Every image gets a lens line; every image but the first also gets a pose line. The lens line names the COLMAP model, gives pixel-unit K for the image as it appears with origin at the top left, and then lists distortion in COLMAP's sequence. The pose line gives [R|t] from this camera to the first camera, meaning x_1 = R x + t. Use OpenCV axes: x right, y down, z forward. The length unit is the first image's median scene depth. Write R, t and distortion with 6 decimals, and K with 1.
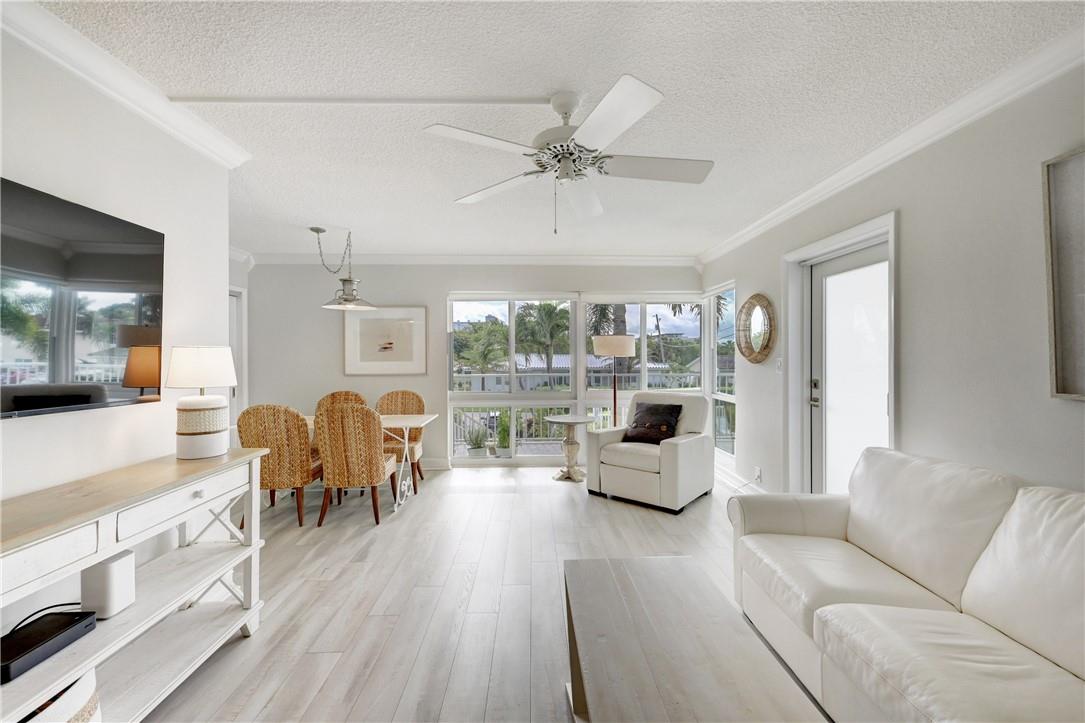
lens RADIAL K [[425.8, 0, 549.4], [0, 425.8, 357.3], [0, 0, 1]] dist [0.000345, 0.000240]
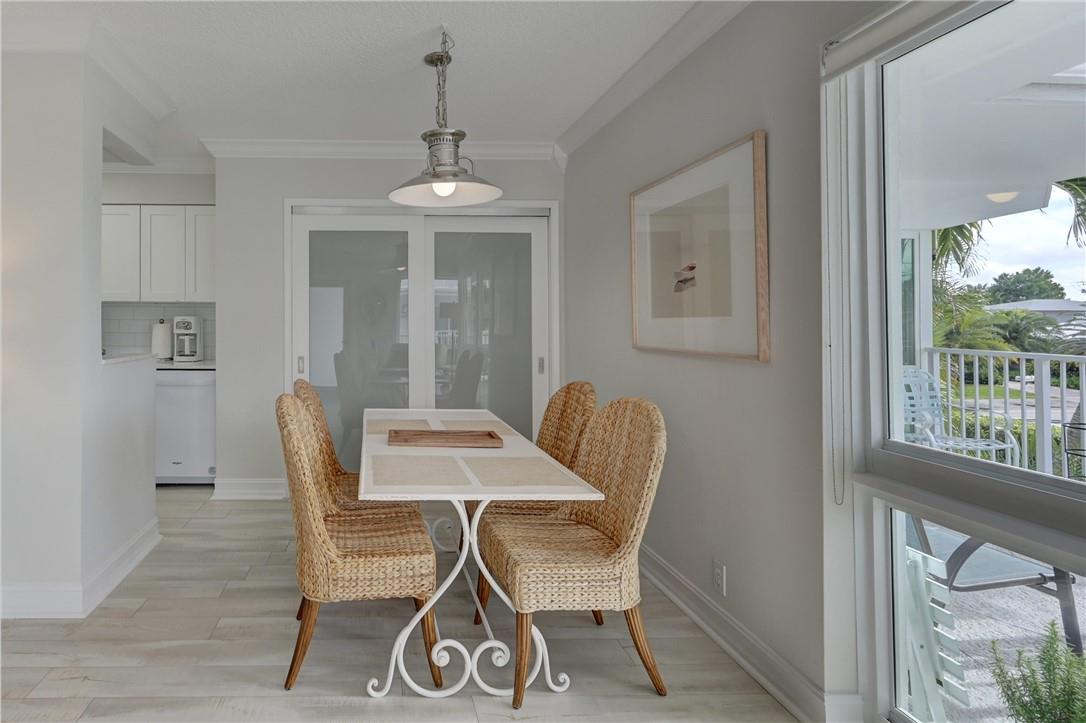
lens RADIAL K [[559.5, 0, 377.5], [0, 559.5, 309.9], [0, 0, 1]] dist [-0.000021, 0.000953]
pose [[-0.027510, -0.019680, -0.999428, 0.140601], [-0.009070, 0.999770, -0.019437, 0.019314], [0.999580, 0.008531, -0.027682, 0.956376]]
